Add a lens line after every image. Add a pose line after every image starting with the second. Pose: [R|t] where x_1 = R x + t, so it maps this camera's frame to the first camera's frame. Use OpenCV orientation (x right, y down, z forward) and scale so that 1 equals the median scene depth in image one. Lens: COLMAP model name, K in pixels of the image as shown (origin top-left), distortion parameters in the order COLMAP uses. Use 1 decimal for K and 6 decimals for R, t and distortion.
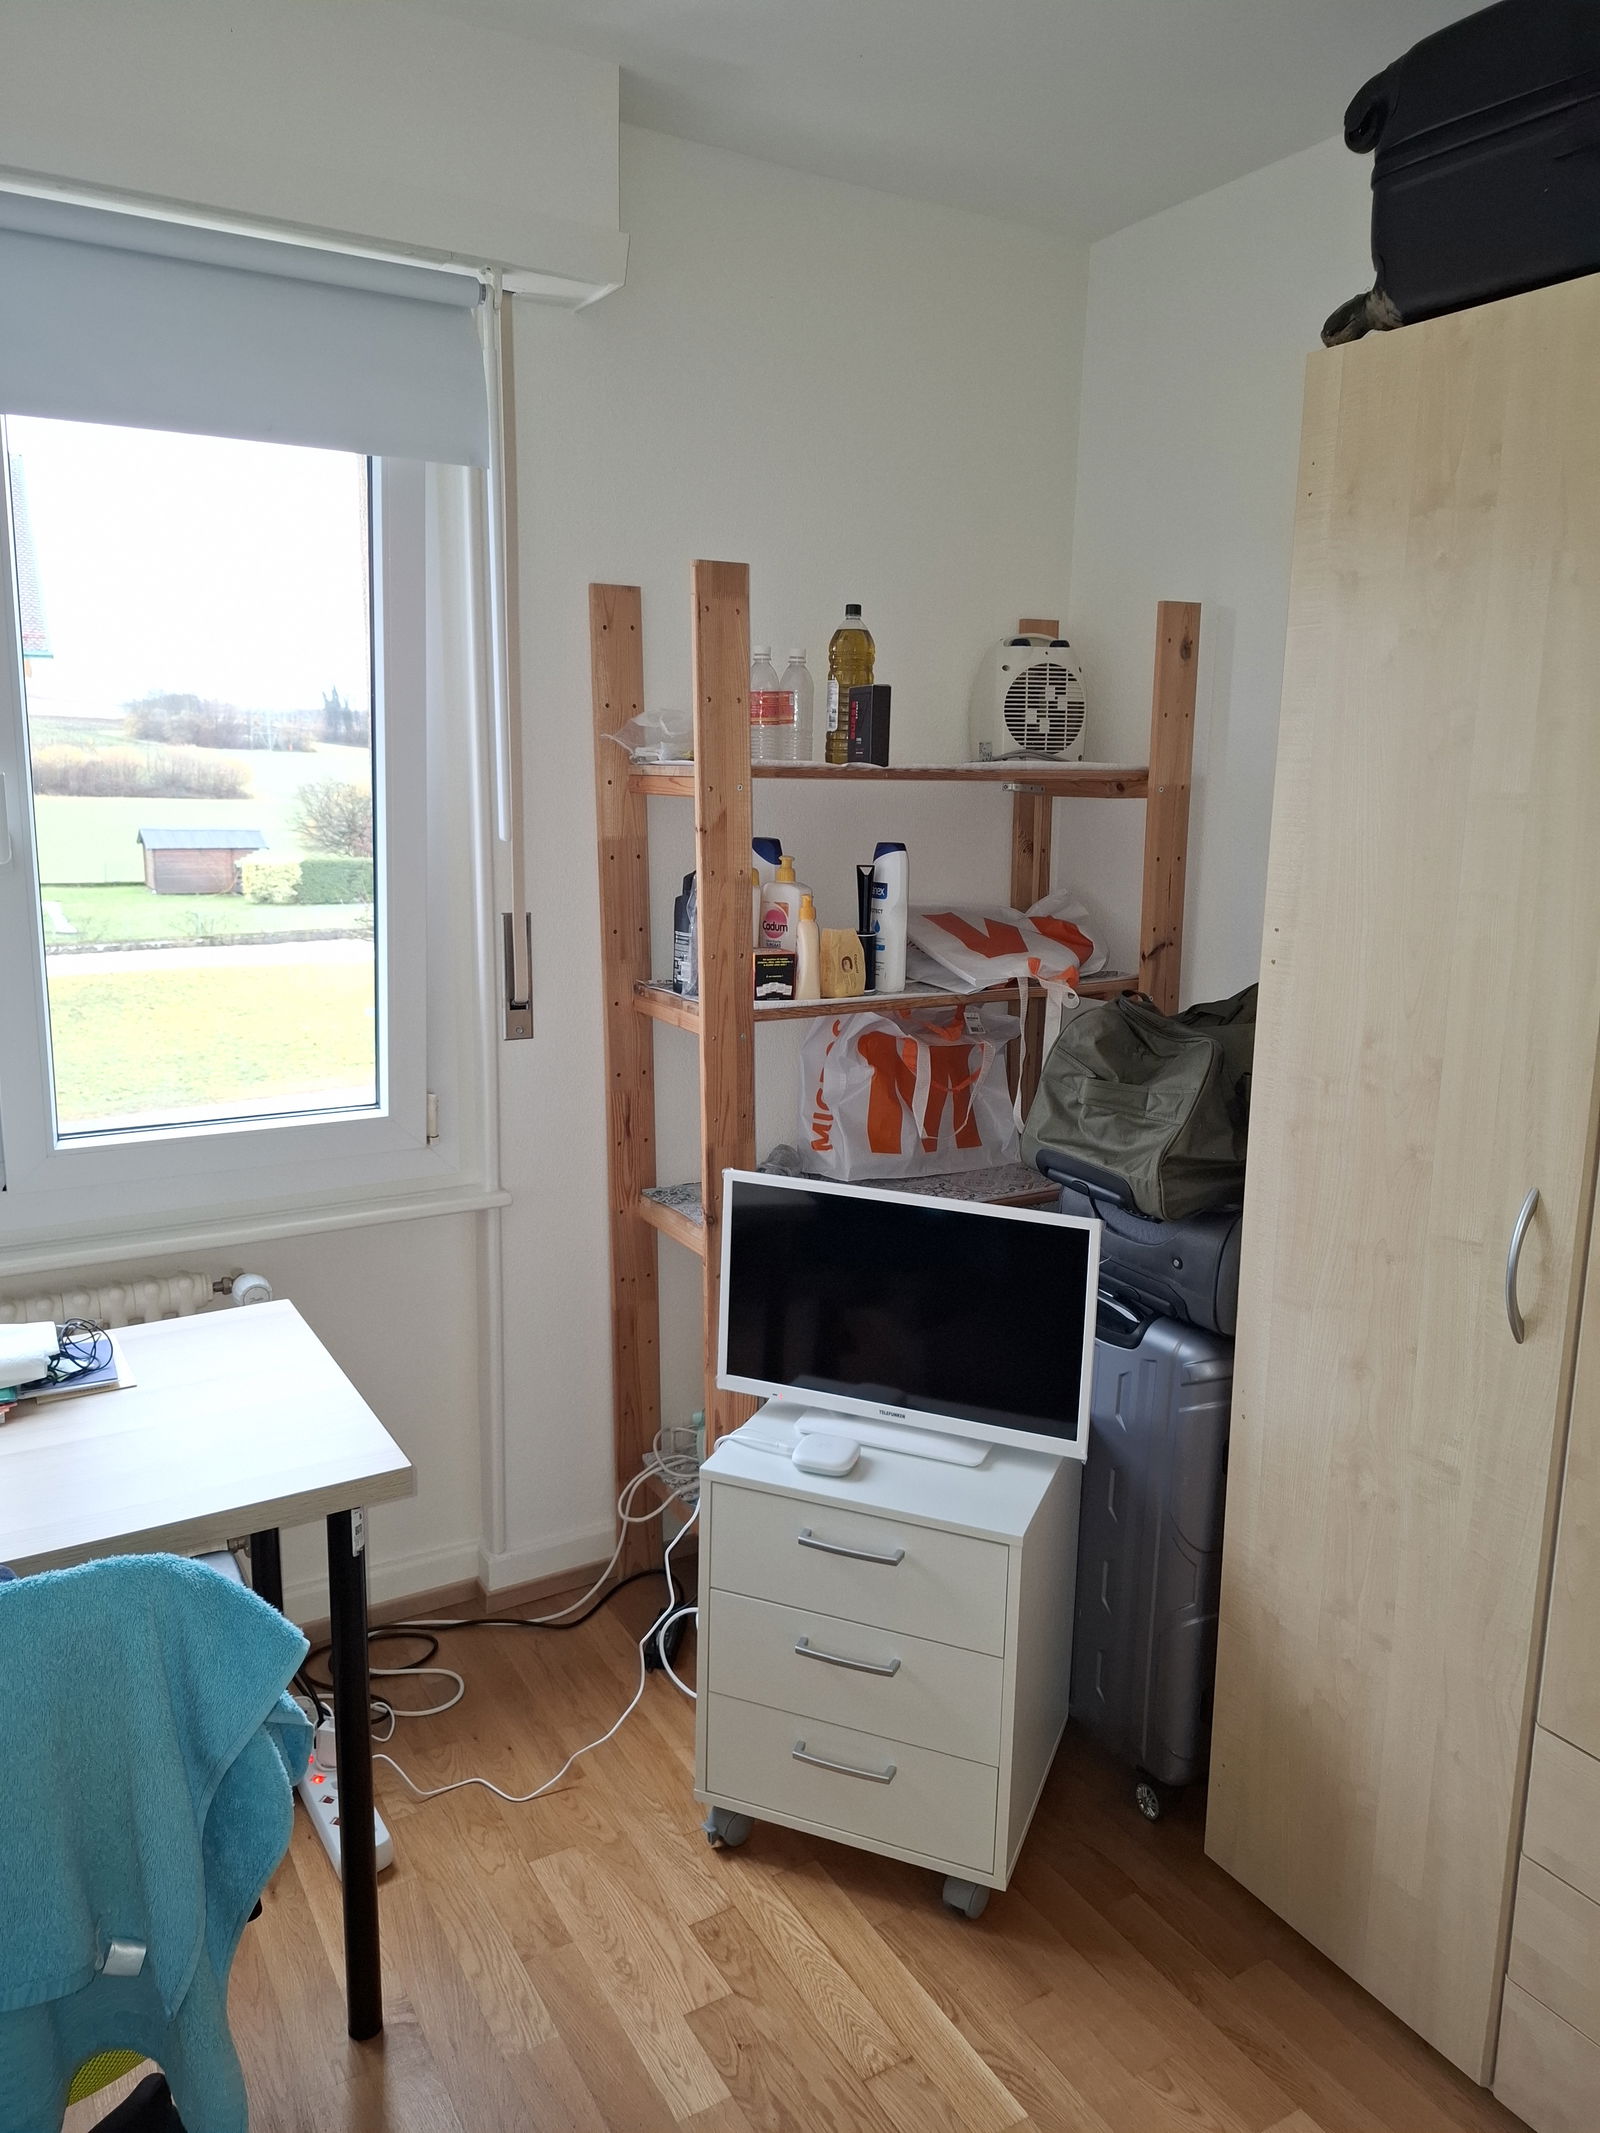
lens RADIAL K [[1491.4, 0, 838.5], [0, 1491.4, 1053.9], [0, 0, 1]] dist [0.087083, -0.099233]
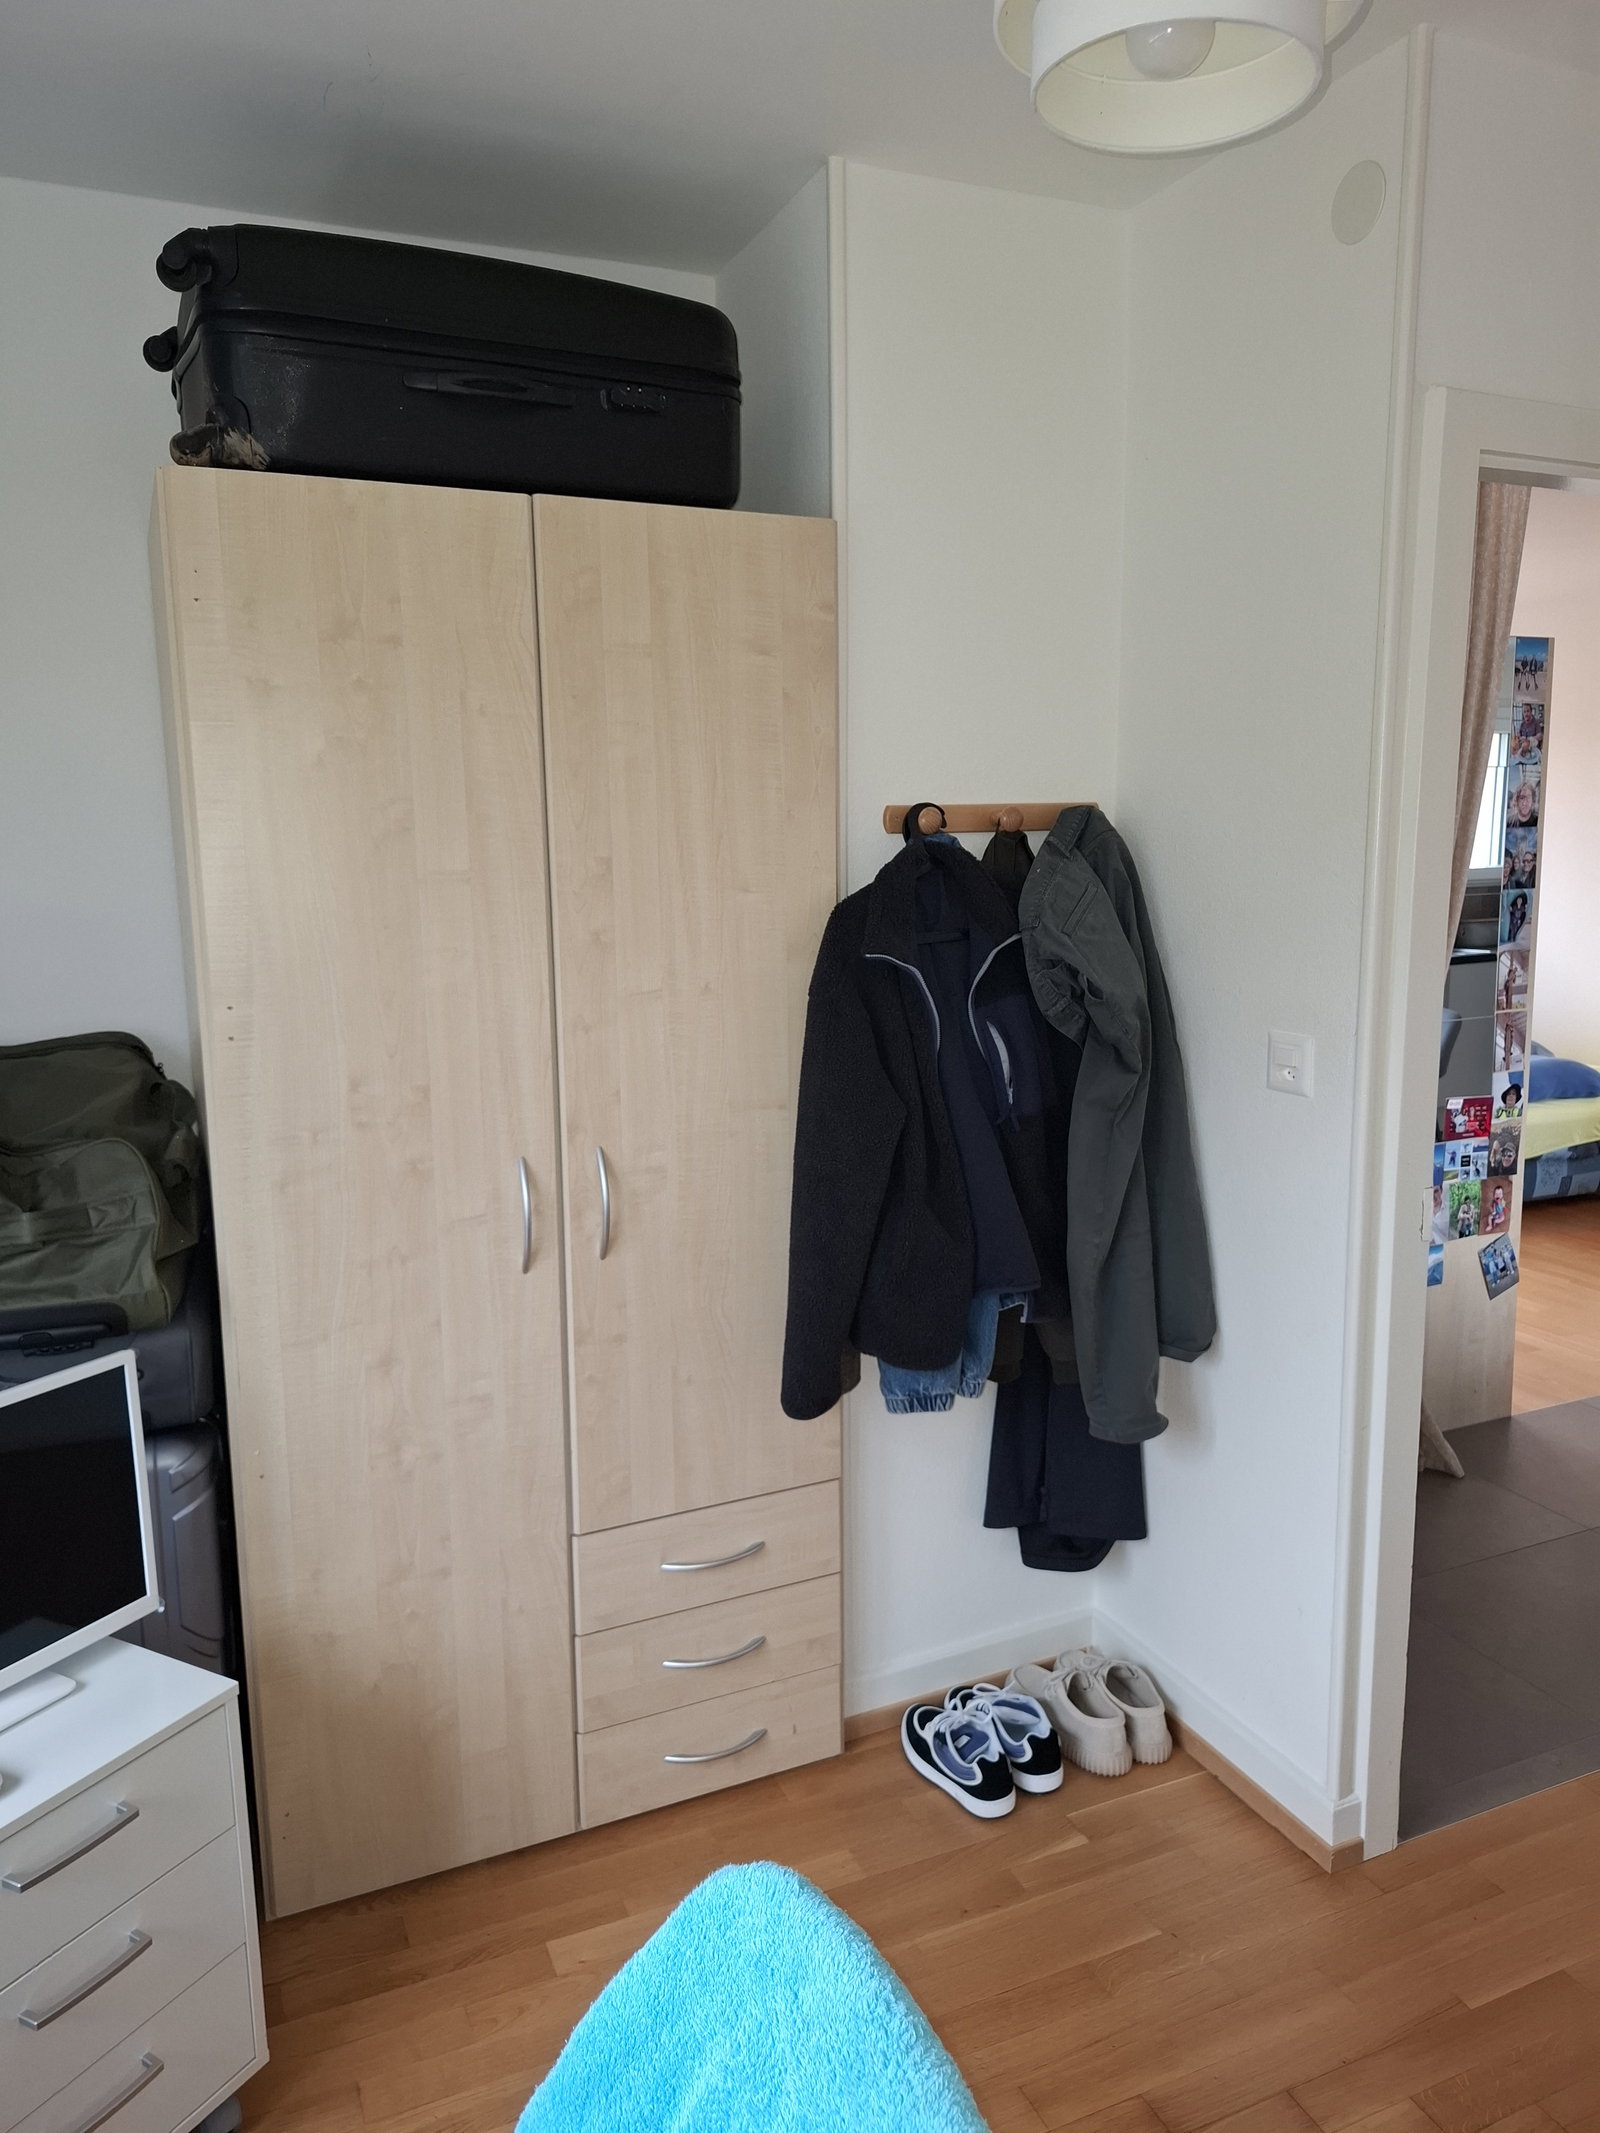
lens RADIAL K [[1521.6, 0, 803.6], [0, 1521.6, 1073.7], [0, 0, 1]] dist [0.075710, -0.060593]
pose [[0.134766, -0.184266, 0.973594, -2.361676], [0.200549, 0.967294, 0.155313, -0.417480], [-0.970370, 0.174322, 0.167312, 1.473362]]
